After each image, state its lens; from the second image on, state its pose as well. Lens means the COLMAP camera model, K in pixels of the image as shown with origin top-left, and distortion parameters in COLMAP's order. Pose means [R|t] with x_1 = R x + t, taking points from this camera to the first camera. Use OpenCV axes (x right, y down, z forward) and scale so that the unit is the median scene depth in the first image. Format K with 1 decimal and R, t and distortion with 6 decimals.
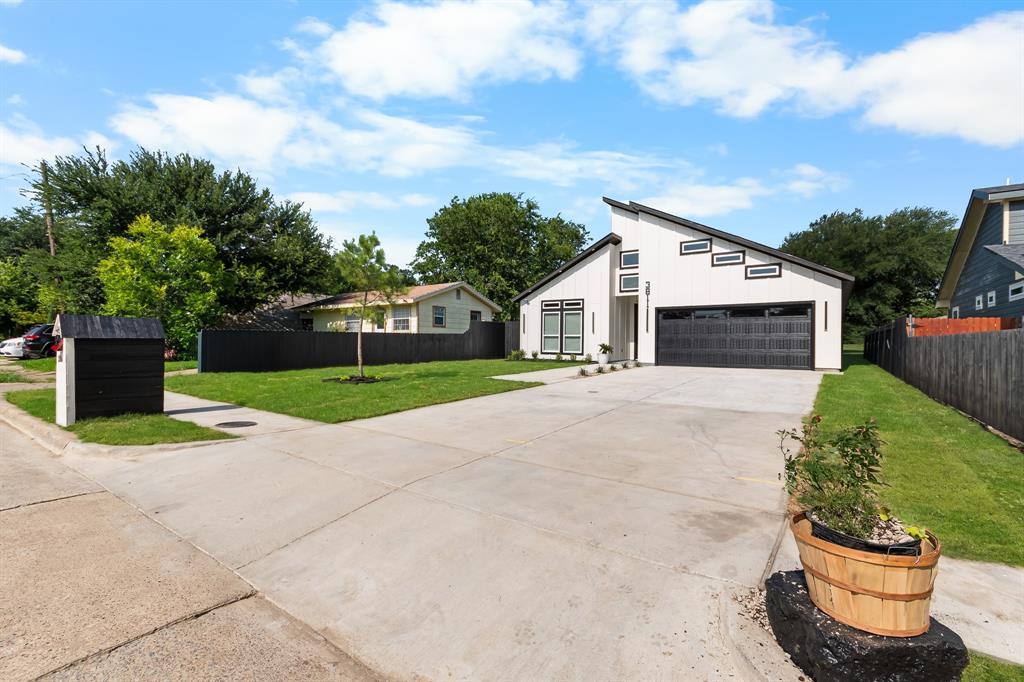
lens RADIAL K [[450.7, 0, 515.6], [0, 450.7, 335.9], [0, 0, 1]] dist [0.003139, 0.000948]
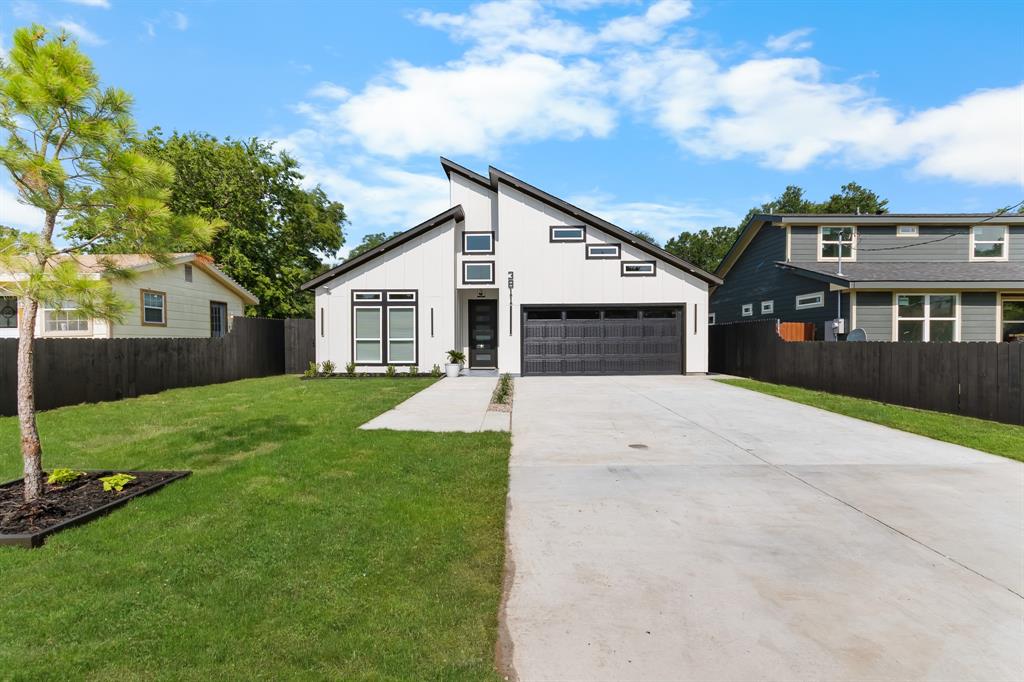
lens RADIAL K [[450.7, 0, 508.4], [0, 450.7, 346.5], [0, 0, 1]] dist [0.003139, 0.000948]
pose [[0.828627, -0.015513, 0.559586, -0.145164], [0.003362, 0.999736, 0.022737, -0.005614], [-0.559791, -0.016959, 0.828460, 0.309661]]
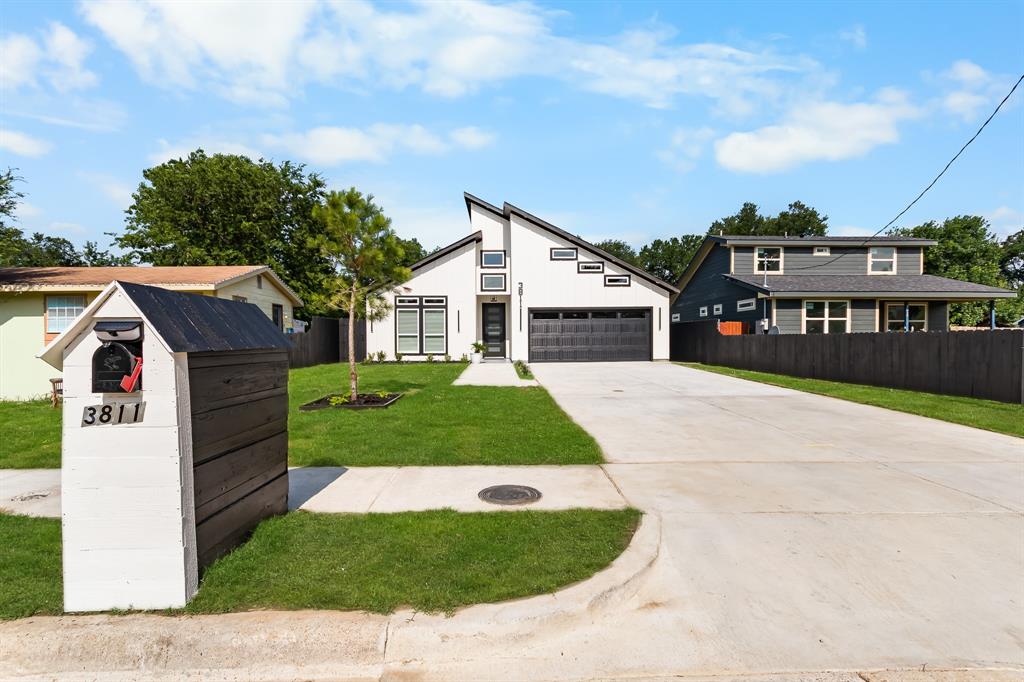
lens RADIAL K [[450.7, 0, 507.6], [0, 450.7, 345.7], [0, 0, 1]] dist [0.003139, 0.000948]
pose [[0.802014, -0.017524, 0.597049, -0.323672], [0.004415, 0.999716, 0.023412, 0.000801], [-0.597289, -0.016140, 0.801863, 0.165709]]
